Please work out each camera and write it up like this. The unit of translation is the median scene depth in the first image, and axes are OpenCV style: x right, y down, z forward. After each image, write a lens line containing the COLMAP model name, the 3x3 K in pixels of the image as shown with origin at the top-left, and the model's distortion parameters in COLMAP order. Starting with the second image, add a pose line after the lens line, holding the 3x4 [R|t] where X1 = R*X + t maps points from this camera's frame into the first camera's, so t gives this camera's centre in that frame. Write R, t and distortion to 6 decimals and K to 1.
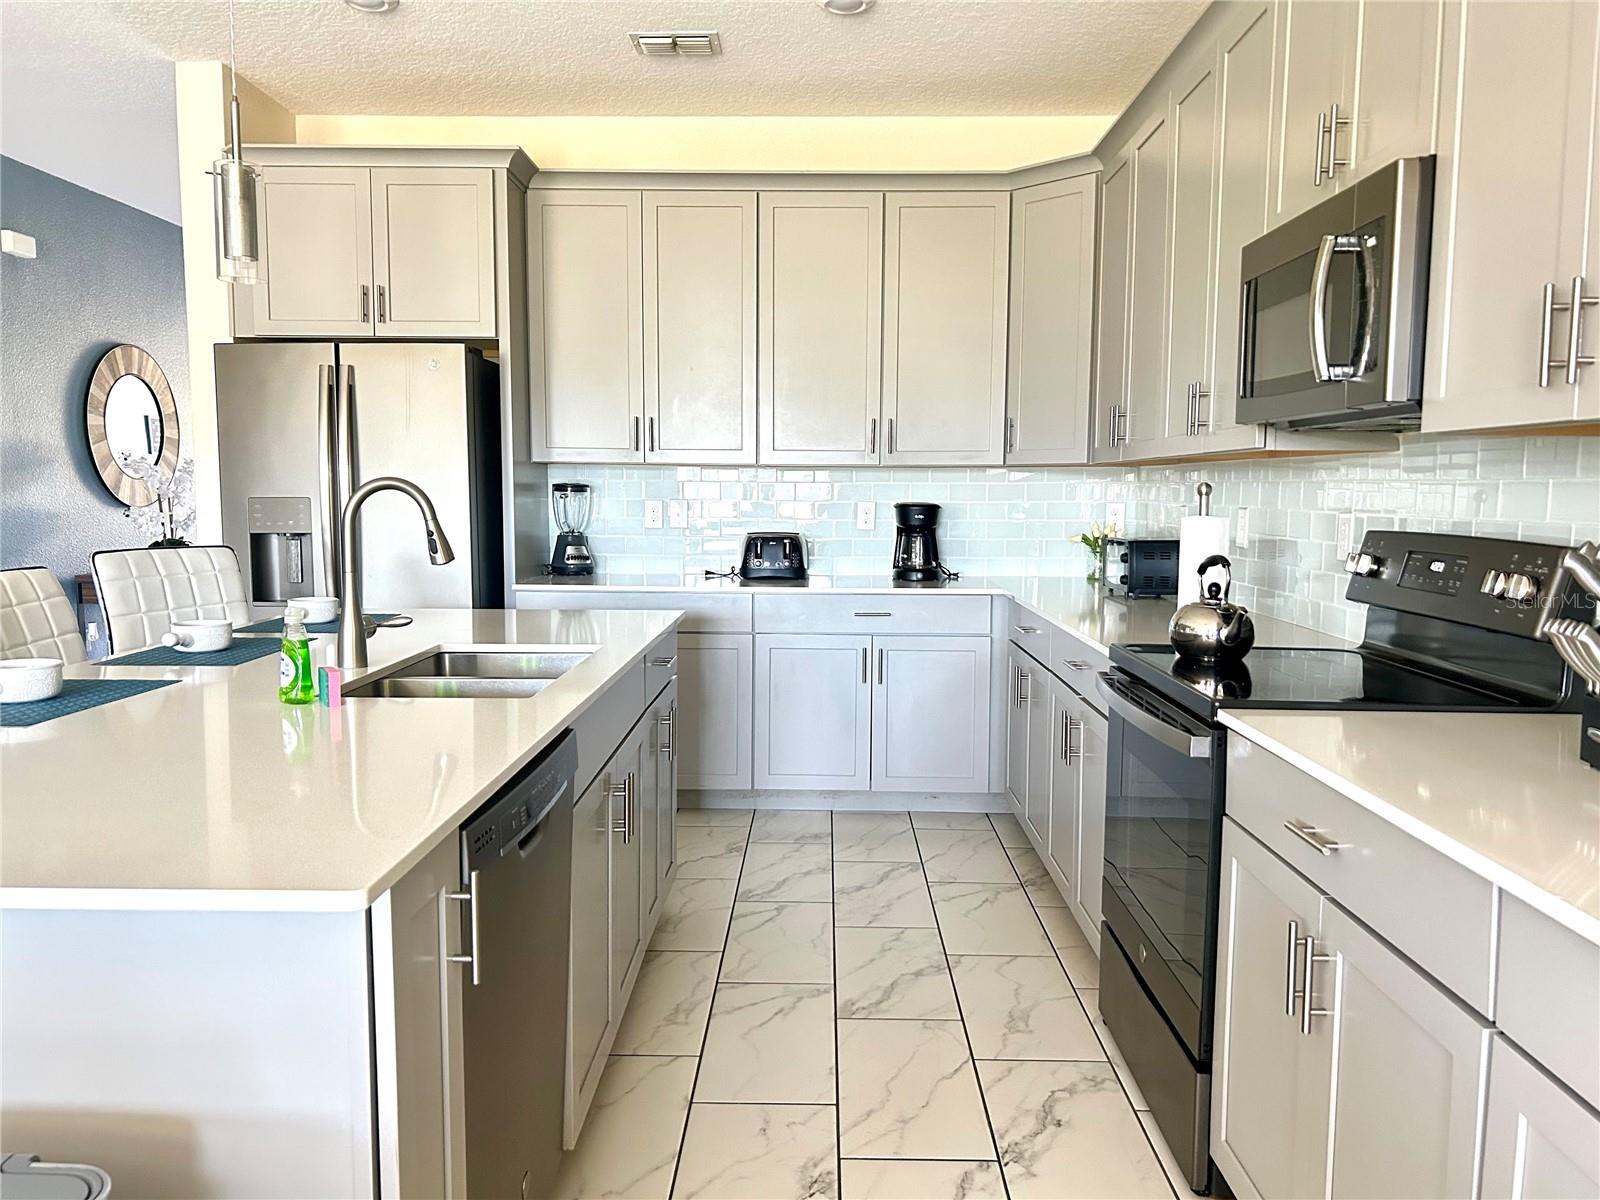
lens RADIAL K [[1206.4, 0, 799.8], [0, 1206.4, 601.7], [0, 0, 1]] dist [0.000431, 0.000097]
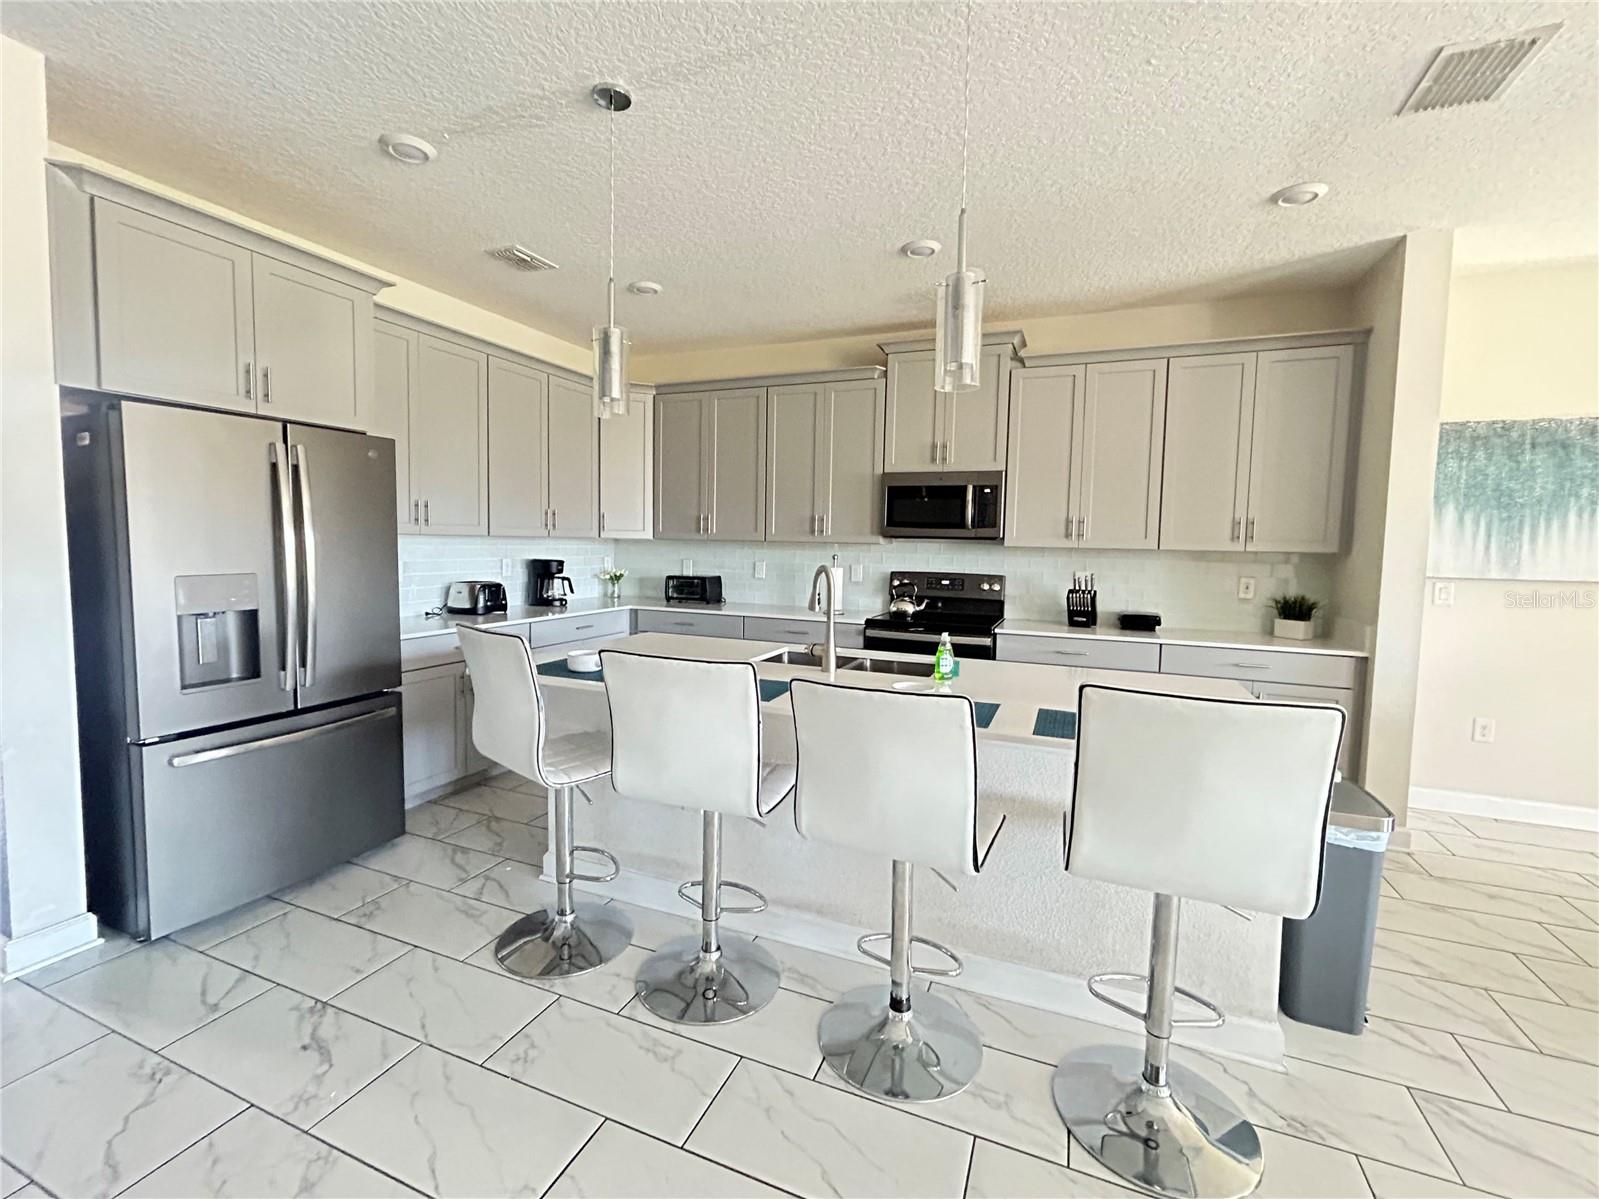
lens RADIAL K [[686.2, 0, 801.2], [0, 686.2, 592.7], [0, 0, 1]] dist [0.000256, 0.000010]
pose [[0.365275, -0.068868, 0.928349, -0.693725], [0.070162, 0.996460, 0.046314, -0.058693], [-0.928252, 0.048218, 0.368814, 0.342767]]
